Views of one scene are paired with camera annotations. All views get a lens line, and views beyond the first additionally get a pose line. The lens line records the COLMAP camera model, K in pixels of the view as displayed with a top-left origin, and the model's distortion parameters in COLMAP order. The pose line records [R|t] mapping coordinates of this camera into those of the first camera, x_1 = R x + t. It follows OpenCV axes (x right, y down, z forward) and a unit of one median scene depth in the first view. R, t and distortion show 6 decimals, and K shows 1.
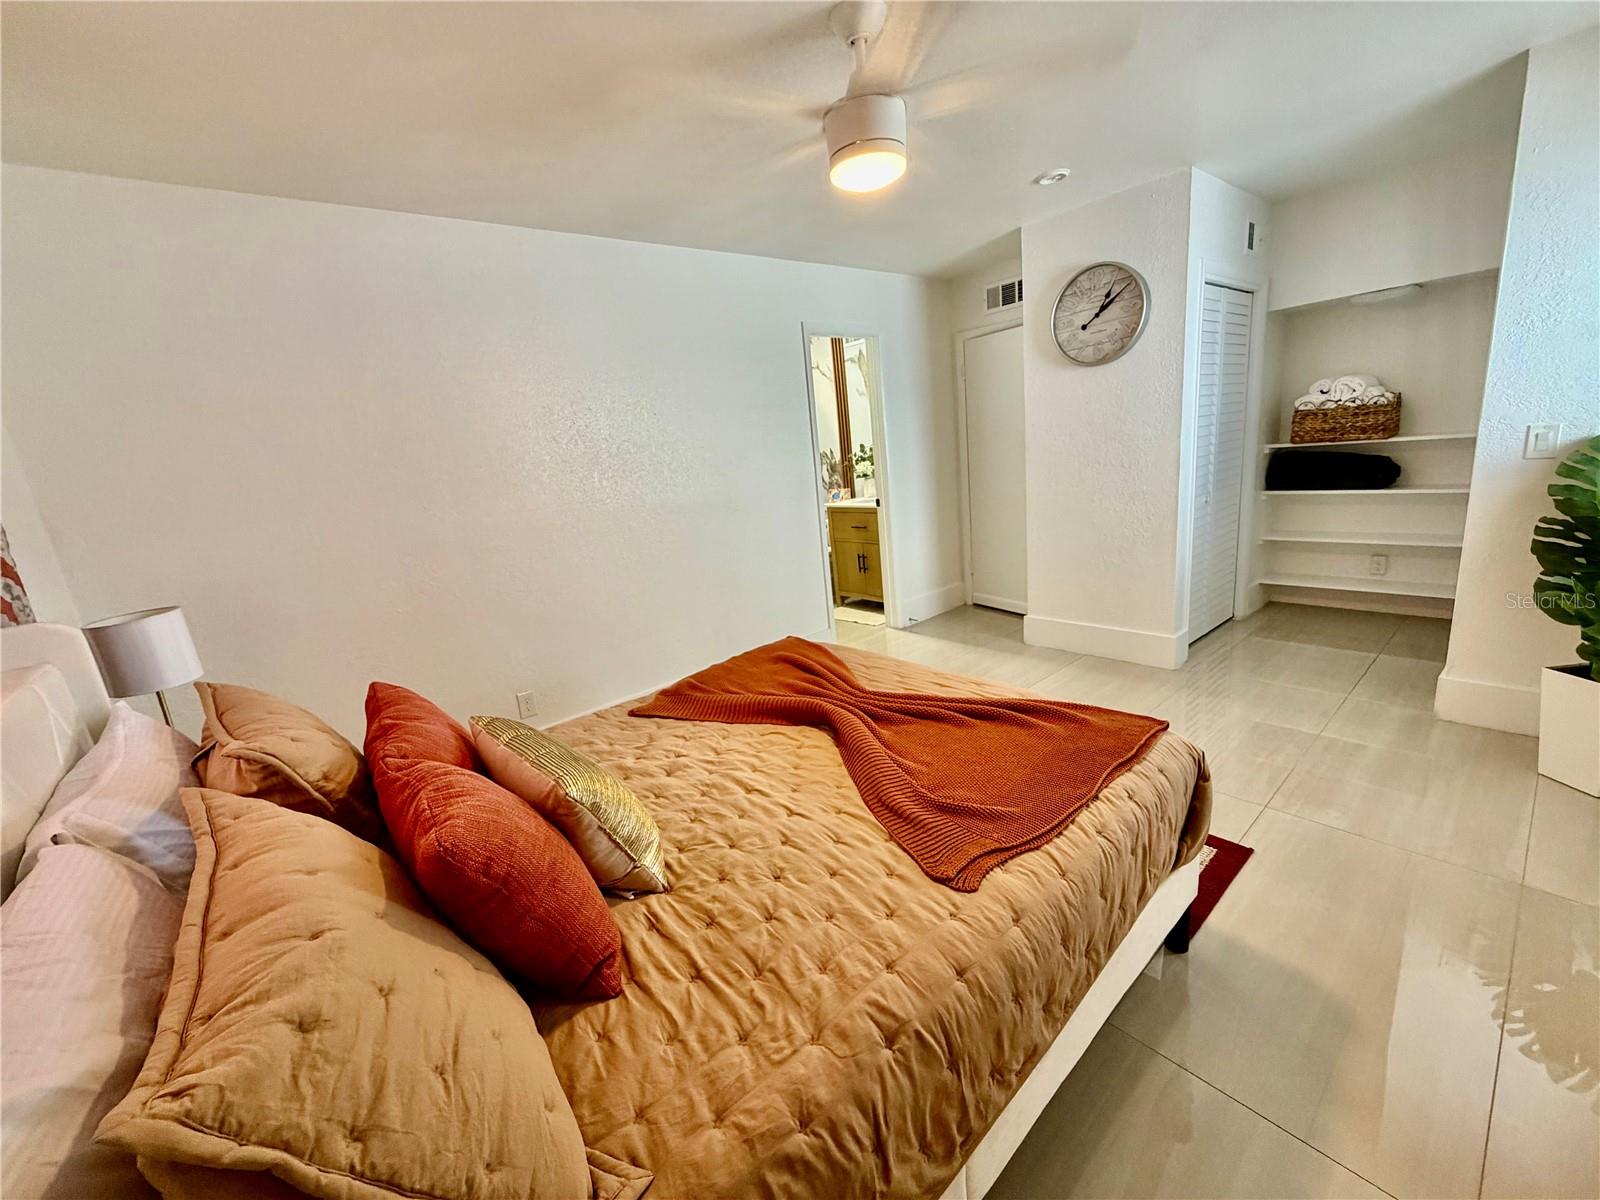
lens RADIAL K [[639.4, 0, 803.0], [0, 639.4, 603.2], [0, 0, 1]] dist [-0.001206, 0.000571]
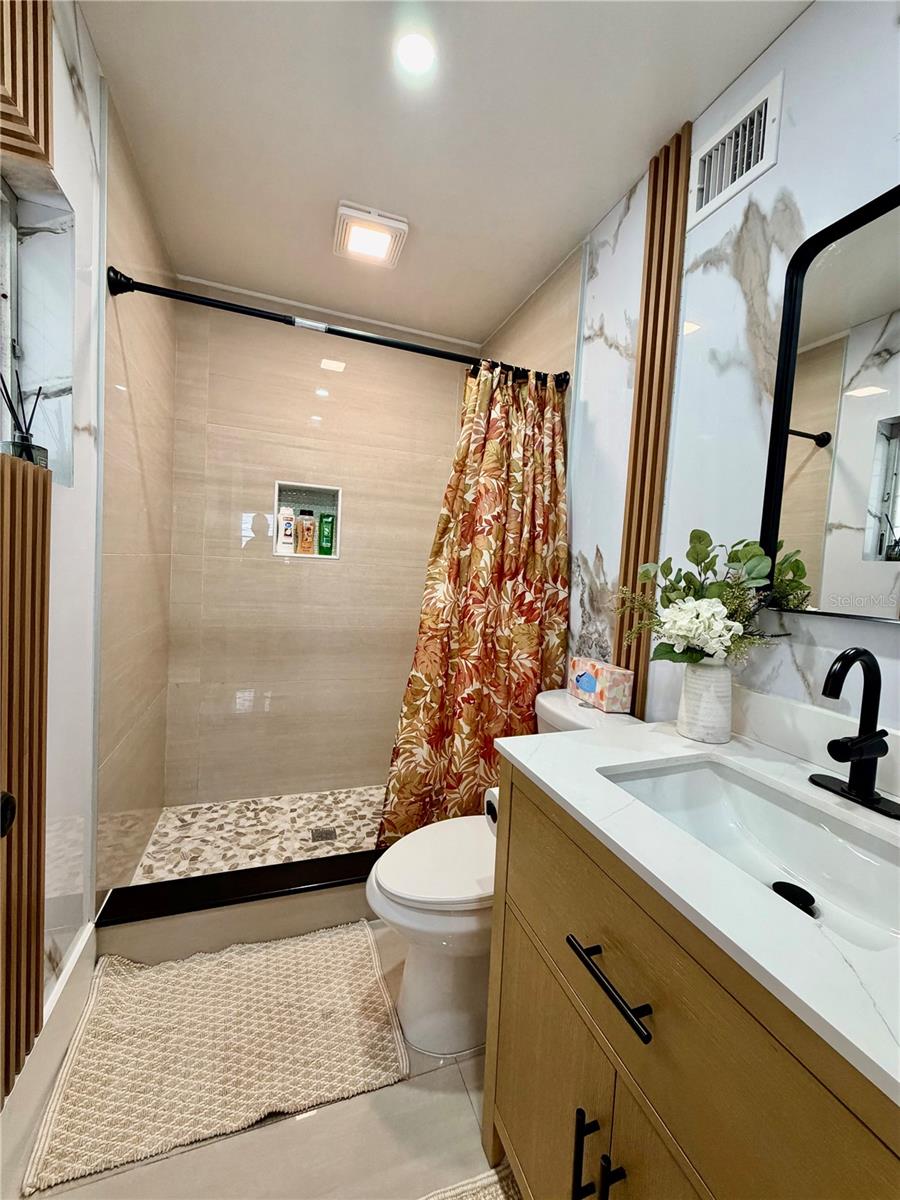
lens RADIAL K [[479.5, 0, 450.4], [0, 479.5, 594.0], [0, 0, 1]] dist [-0.001206, 0.000571]
pose [[0.921121, 0.172305, -0.349066, 0.069585], [-0.229464, 0.964687, -0.129329, -0.172974], [0.314456, 0.199226, 0.928131, 0.779081]]
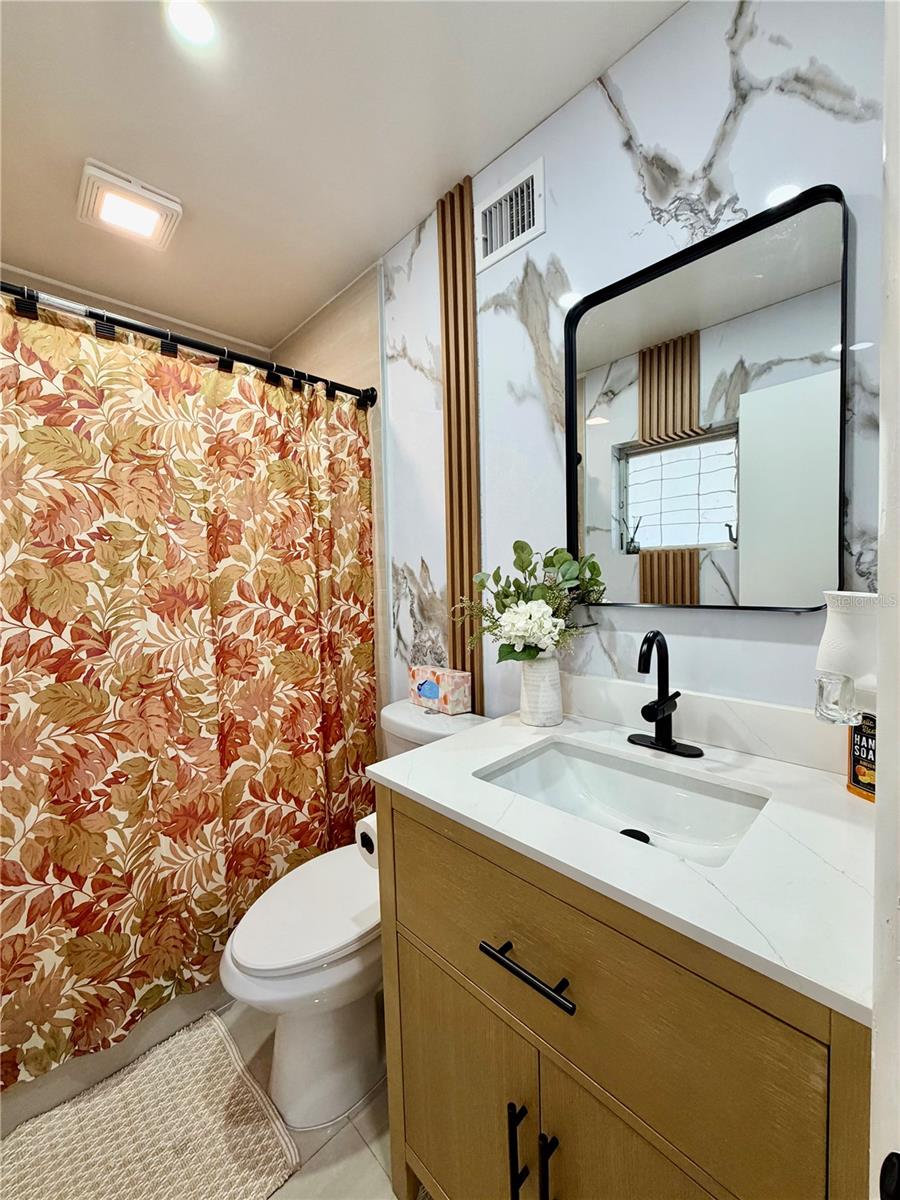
lens RADIAL K [[479.5, 0, 448.5], [0, 479.5, 594.3], [0, 0, 1]] dist [-0.001206, 0.000571]
pose [[0.995548, 0.073398, 0.059131, 0.046274], [-0.059879, 0.977012, -0.204604, -0.175239], [-0.072789, 0.200152, 0.977057, 0.777967]]
